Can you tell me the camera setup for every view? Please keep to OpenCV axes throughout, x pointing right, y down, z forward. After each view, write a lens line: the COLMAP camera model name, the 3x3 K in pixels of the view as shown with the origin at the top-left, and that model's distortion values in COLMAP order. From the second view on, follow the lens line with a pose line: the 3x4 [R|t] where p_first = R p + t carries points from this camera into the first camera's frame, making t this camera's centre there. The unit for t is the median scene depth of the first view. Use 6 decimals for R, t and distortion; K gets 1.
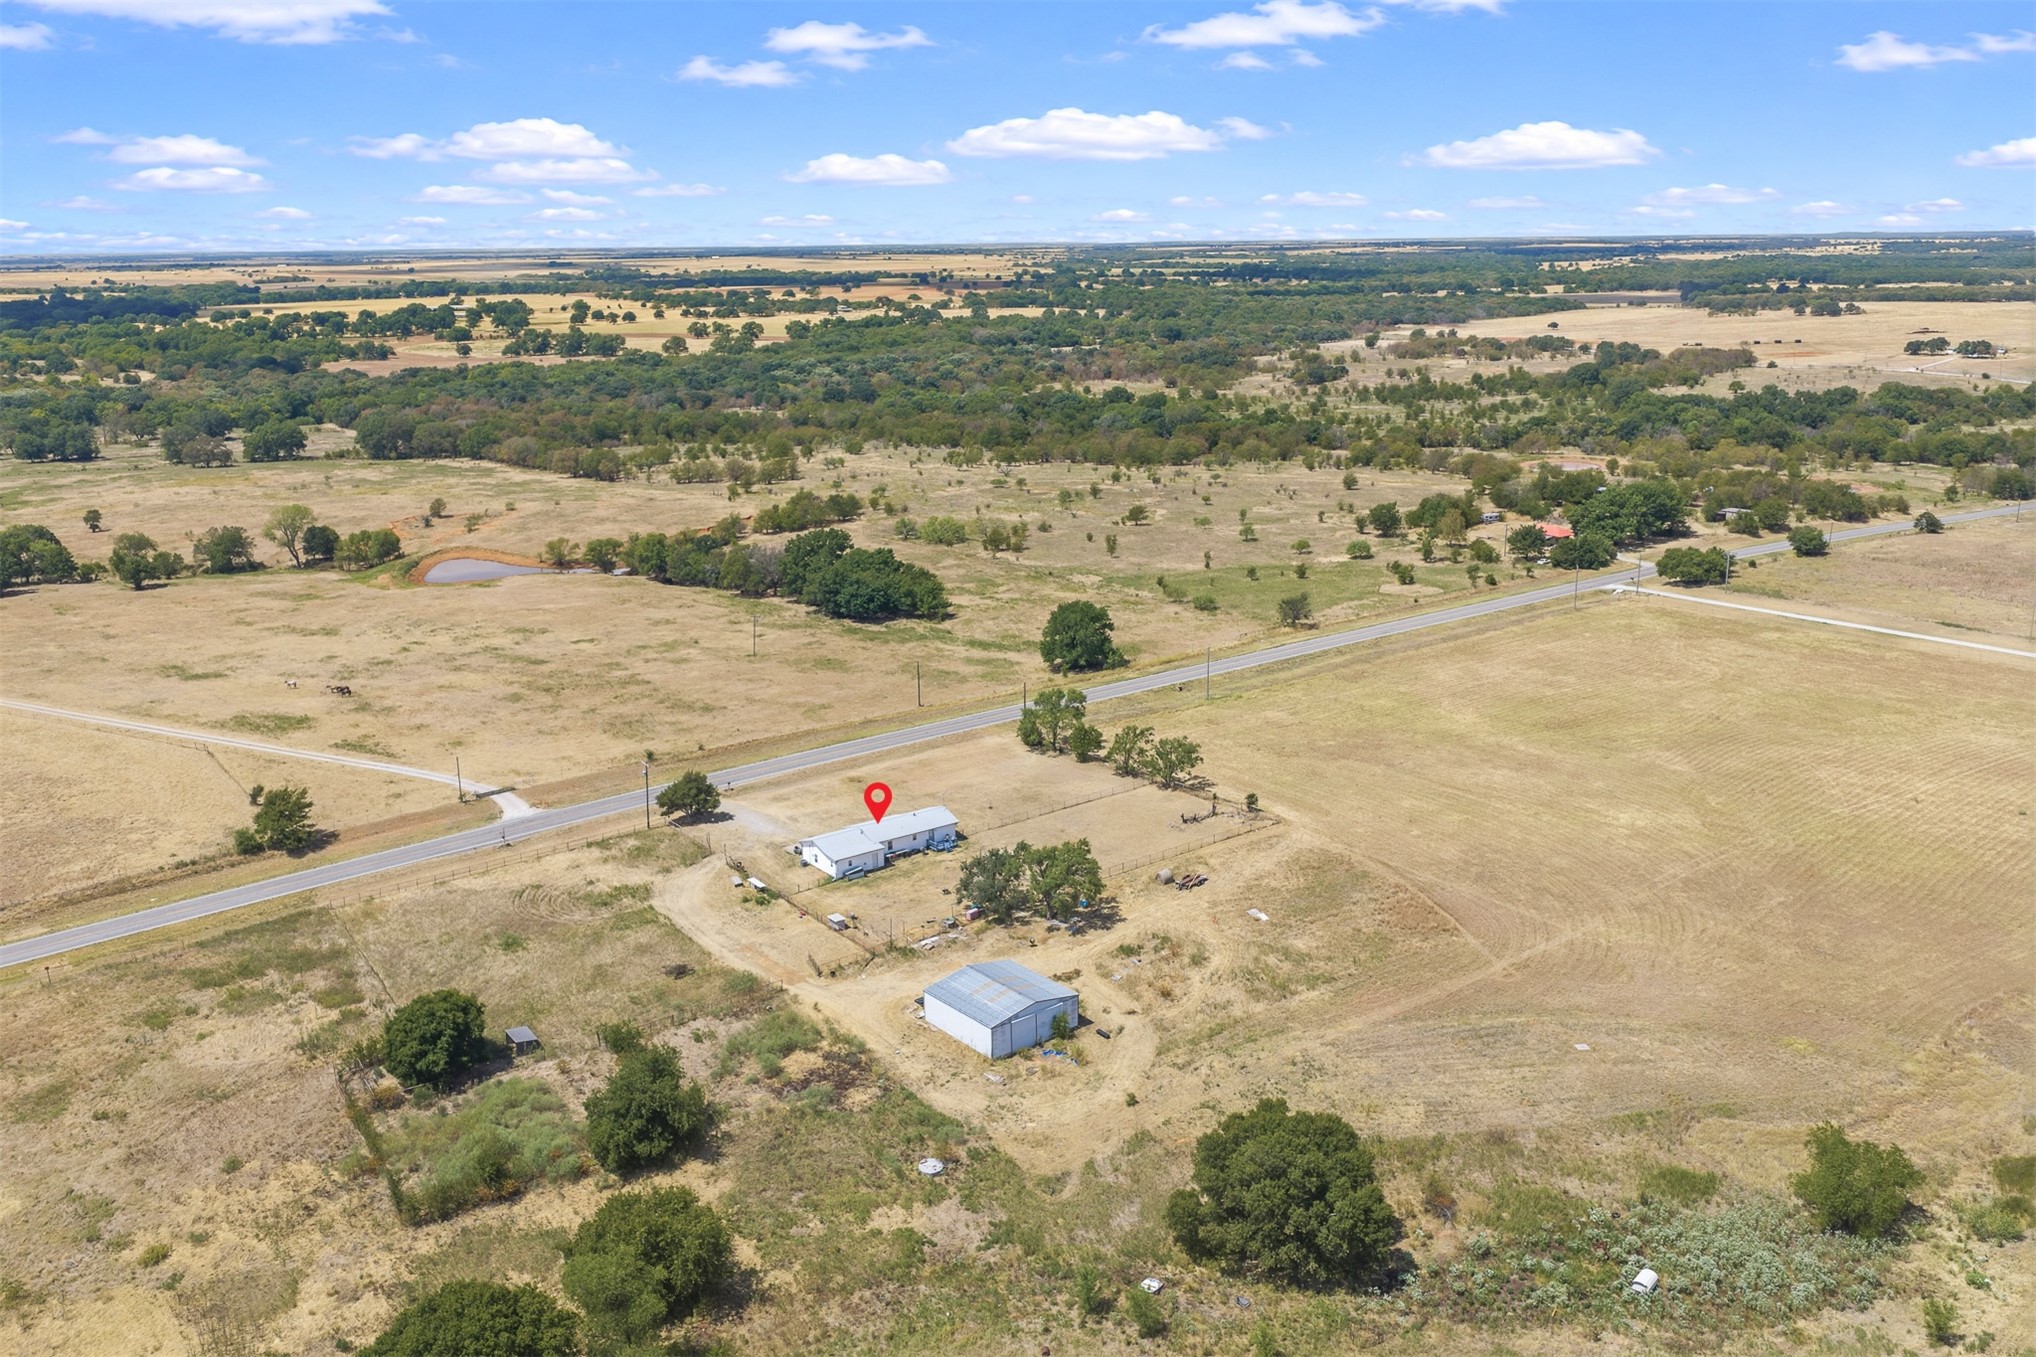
lens RADIAL K [[1685.9, 0, 1027.9], [0, 1685.9, 674.6], [0, 0, 1]] dist [0.007928, -0.009552]
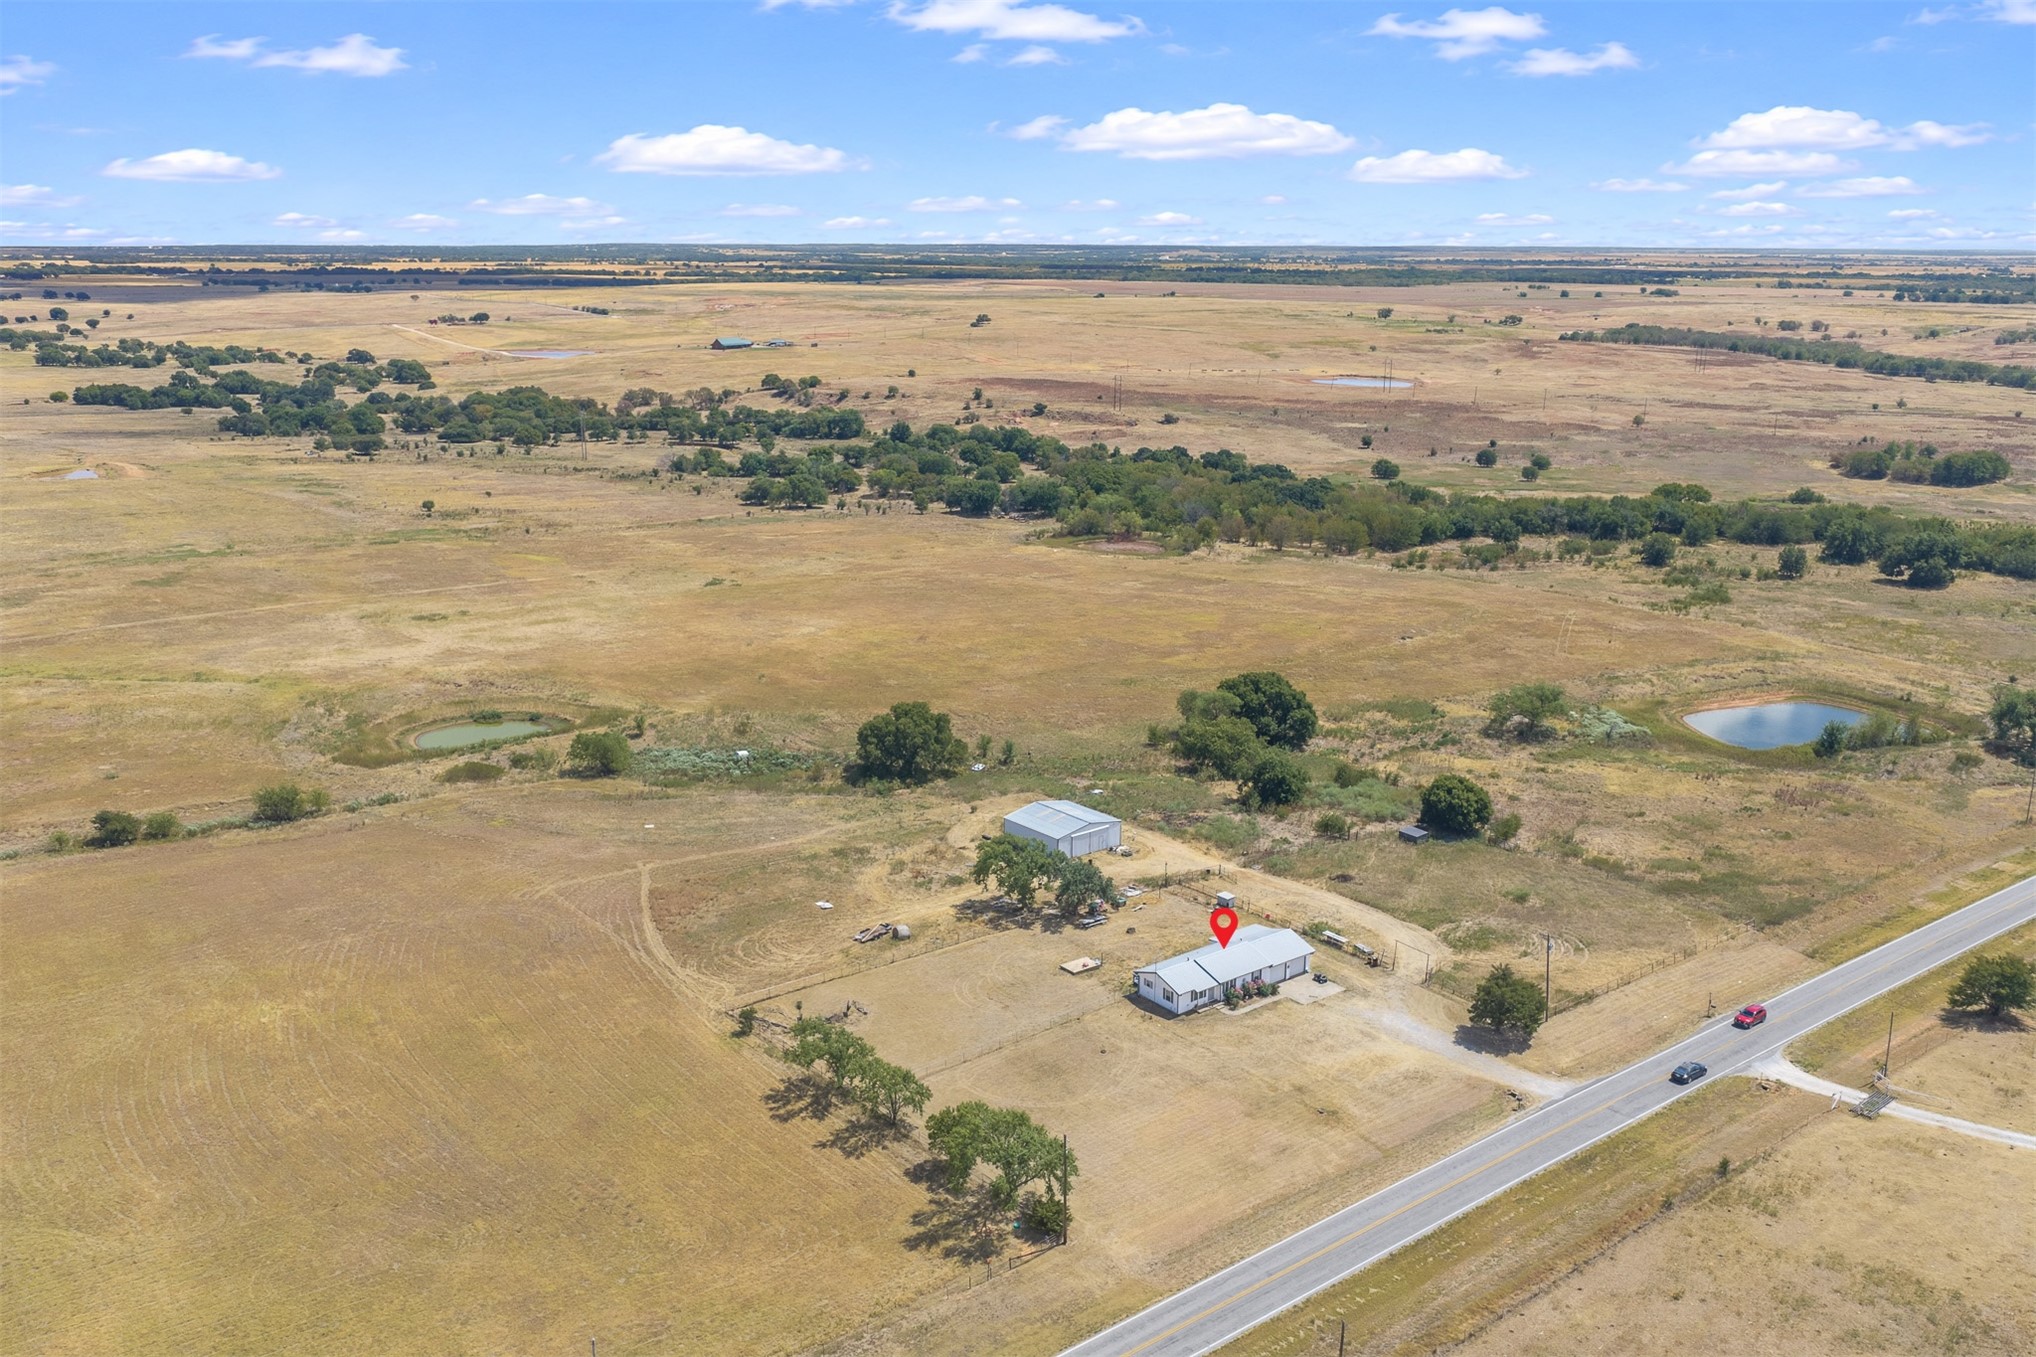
lens RADIAL K [[1685.9, 0, 1027.9], [0, 1685.9, 674.6], [0, 0, 1]] dist [0.007928, -0.009552]
pose [[-0.999959, 0.008184, -0.003870, 0.013502], [0.005288, 0.875024, 0.484051, -0.481020], [0.007347, 0.484011, -0.875031, 1.829682]]
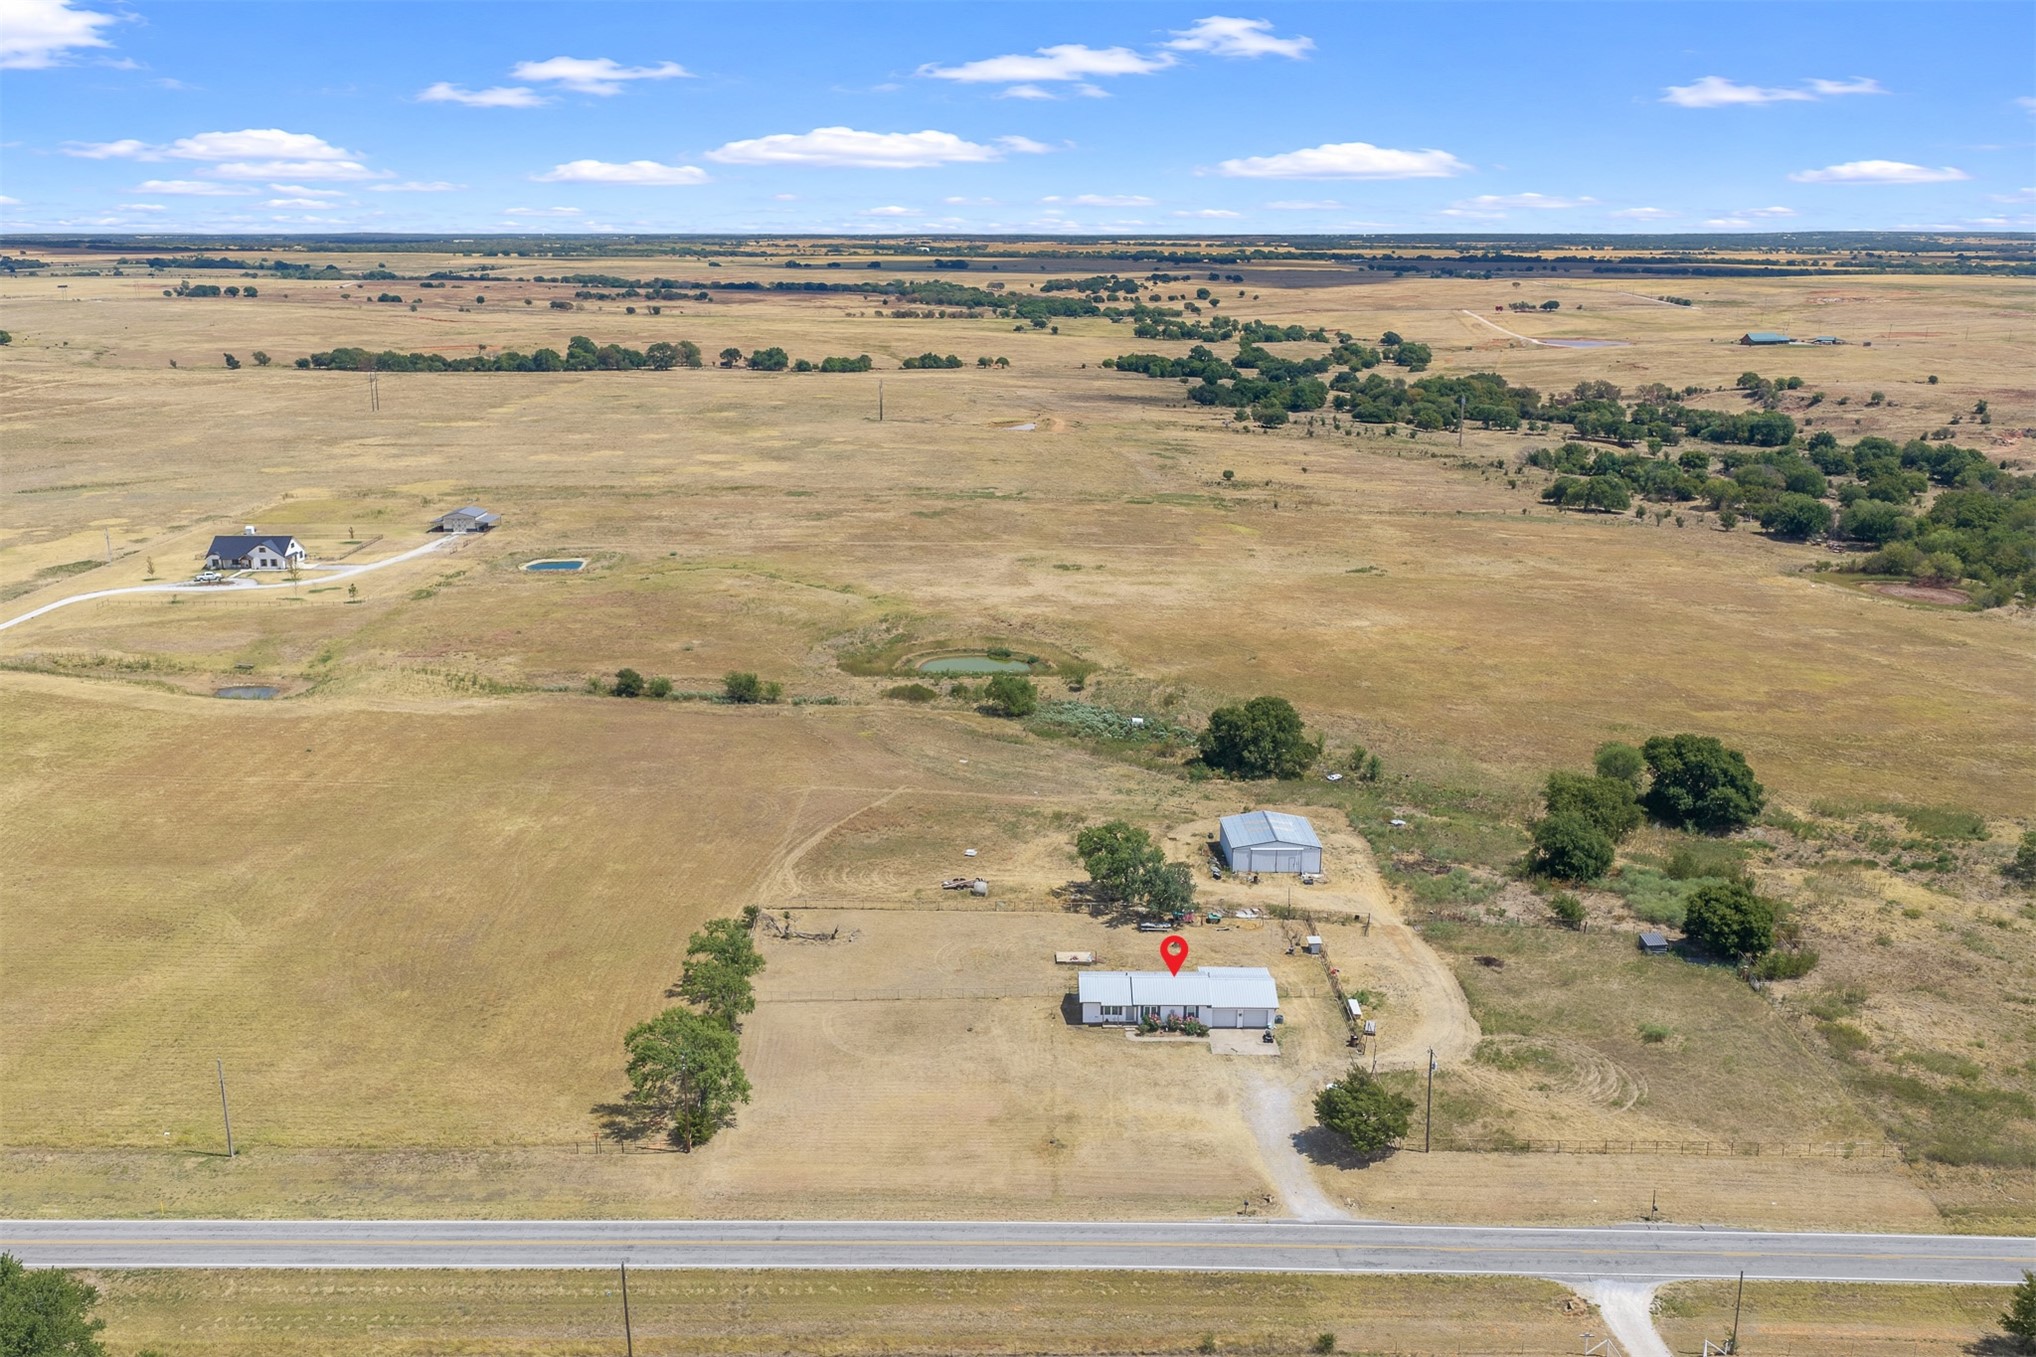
lens RADIAL K [[1685.9, 0, 1027.9], [0, 1685.9, 674.6], [0, 0, 1]] dist [0.007928, -0.009552]
pose [[-0.787335, -0.148053, 0.598485, -0.533637], [0.162563, 0.886531, 0.433169, -0.431289], [-0.594708, 0.438341, -0.673929, 1.661366]]
